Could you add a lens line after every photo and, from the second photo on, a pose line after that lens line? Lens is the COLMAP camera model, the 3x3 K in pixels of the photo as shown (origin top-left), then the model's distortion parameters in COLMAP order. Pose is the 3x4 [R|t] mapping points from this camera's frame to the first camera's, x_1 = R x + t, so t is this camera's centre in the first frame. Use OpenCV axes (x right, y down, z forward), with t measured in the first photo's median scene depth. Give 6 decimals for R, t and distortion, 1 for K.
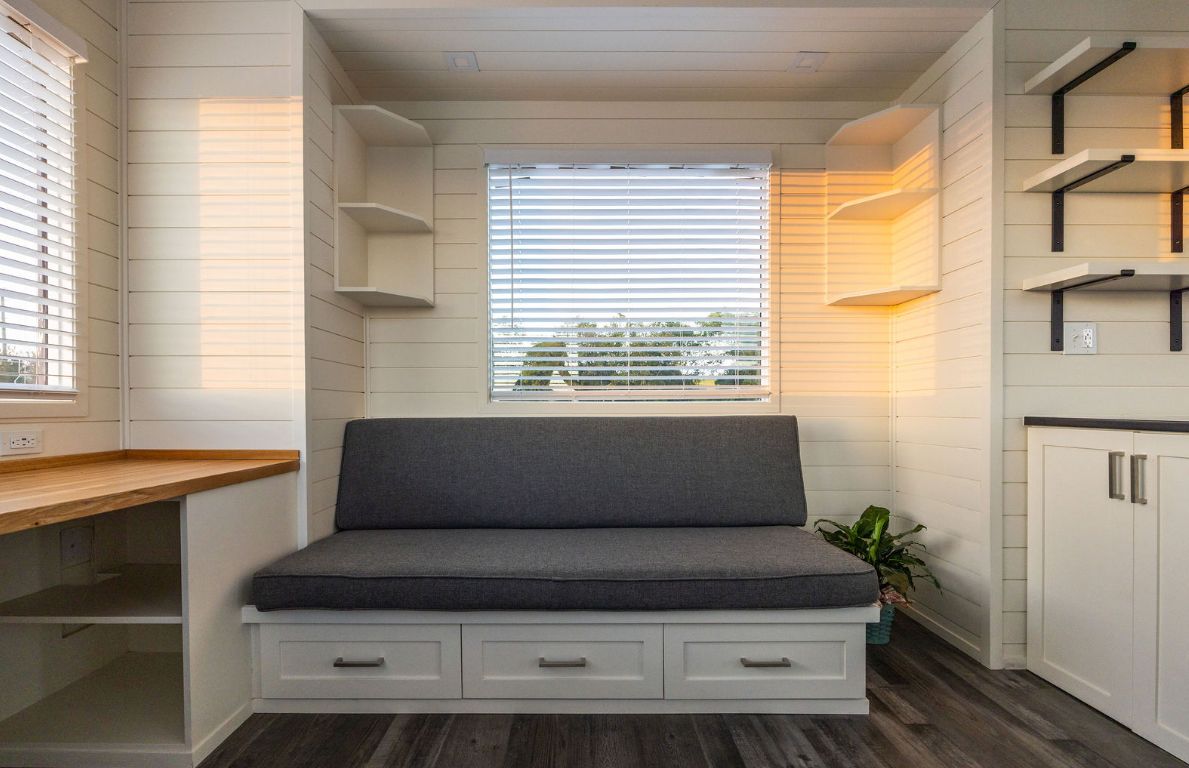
lens RADIAL K [[520.5, 0, 591.8], [0, 520.5, 405.9], [0, 0, 1]] dist [-0.000377, 0.000940]
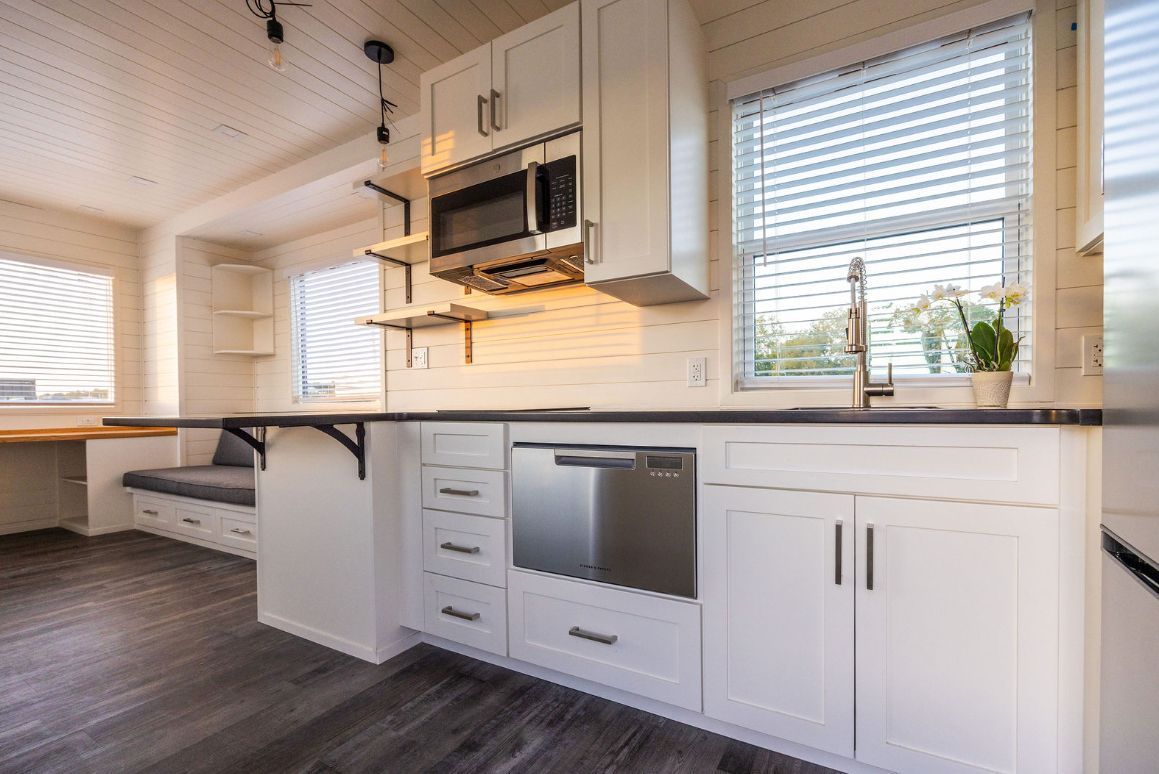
lens RADIAL K [[491.5, 0, 660.6], [0, 491.5, 413.2], [0, 0, 1]] dist [-0.008635, -0.000438]
pose [[0.892972, -0.001179, -0.450110, 2.214536], [0.003953, 0.999979, 0.005222, 0.025513], [0.450094, -0.006442, 0.892958, 0.035539]]
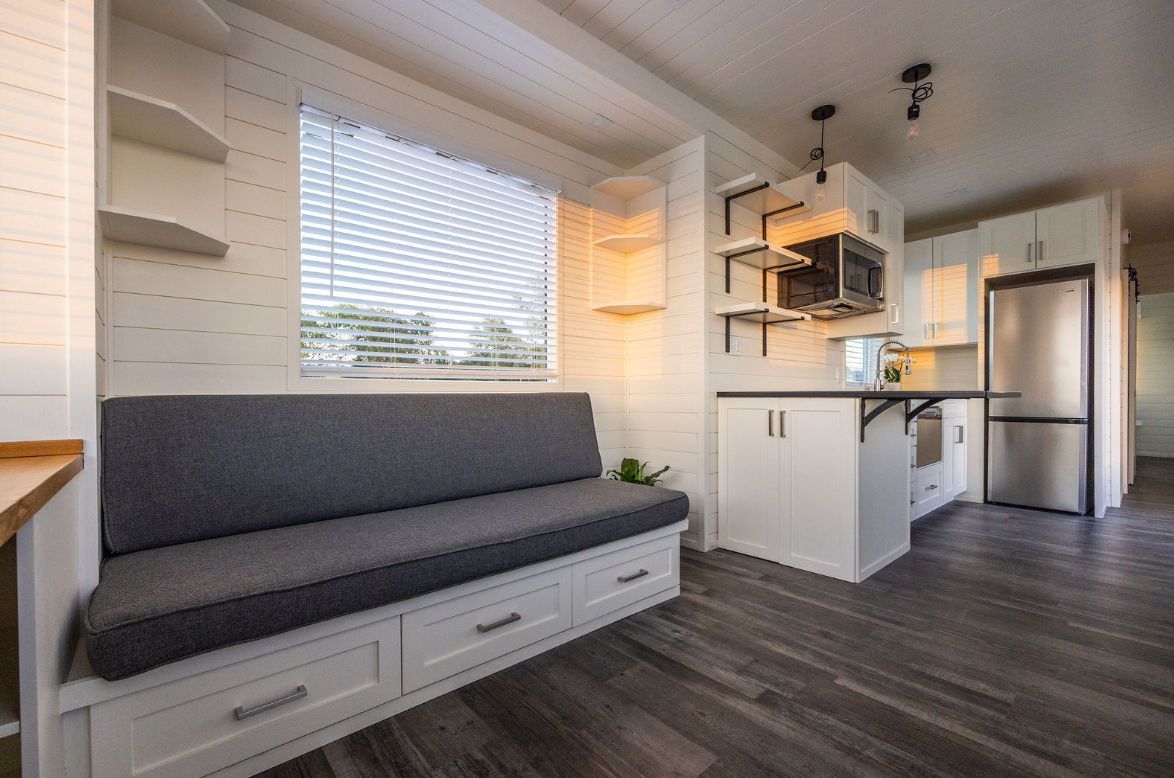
lens RADIAL K [[475.2, 0, 561.5], [0, 475.2, 393.0], [0, 0, 1]] dist [0.007615, -0.000405]
pose [[0.780059, 0.000930, 0.625706, -0.476156], [0.002535, 0.999986, -0.004648, 0.030286], [-0.625701, 0.005212, 0.780045, 0.144539]]
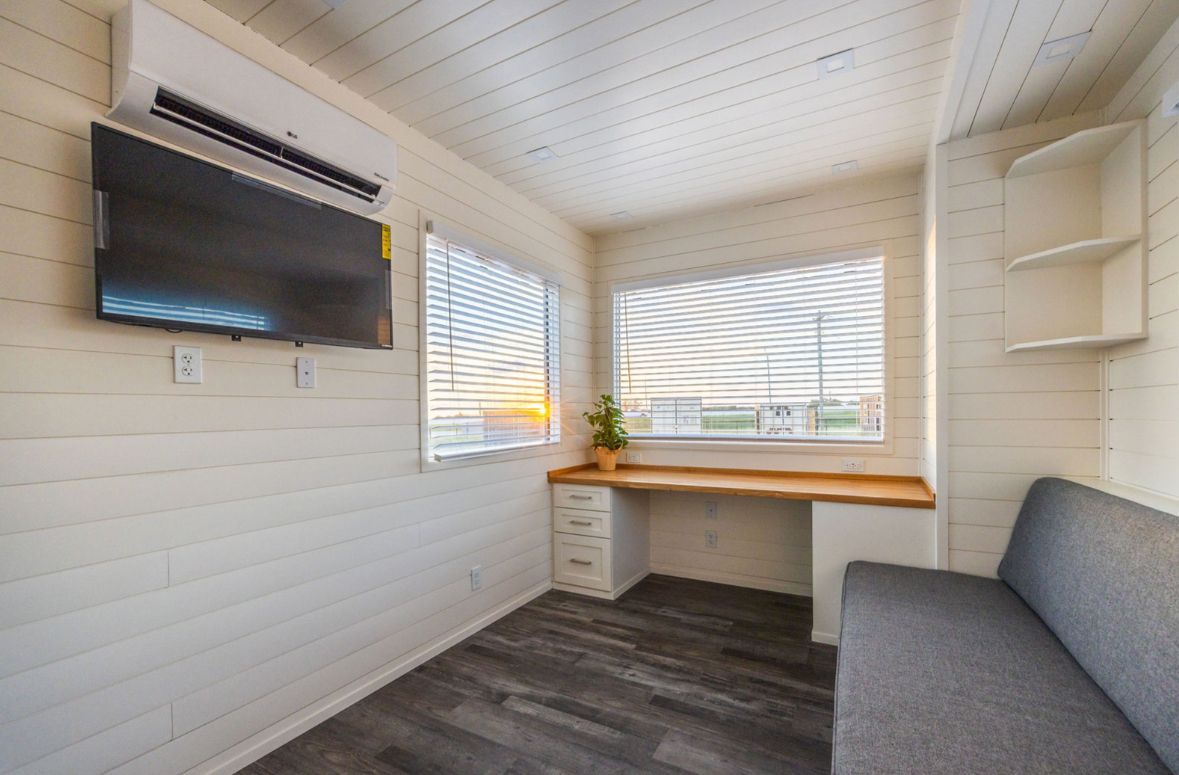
lens RADIAL K [[513.3, 0, 568.8], [0, 513.3, 418.0], [0, 0, 1]] dist [-0.009167, 0.002172]
pose [[-0.520002, 0.012082, -0.854080, 0.907707], [-0.001053, 0.999890, 0.014786, -0.111189], [0.854165, 0.008588, -0.519932, 0.842948]]
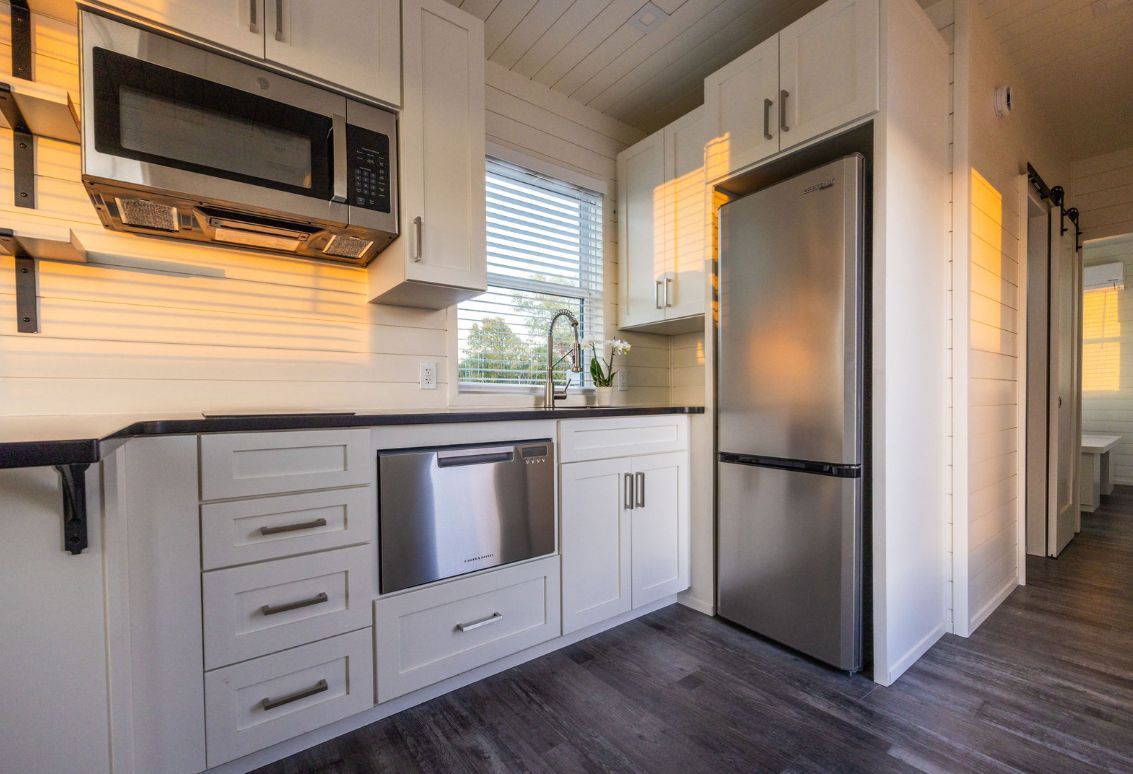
lens RADIAL K [[487.1, 0, 529.5], [0, 487.1, 405.0], [0, 0, 1]] dist [-0.002271, 0.000979]
pose [[0.811575, -0.012117, 0.584123, 1.345787], [0.012275, 0.999918, 0.003688, 0.011488], [-0.584120, 0.004177, 0.811657, -0.041702]]
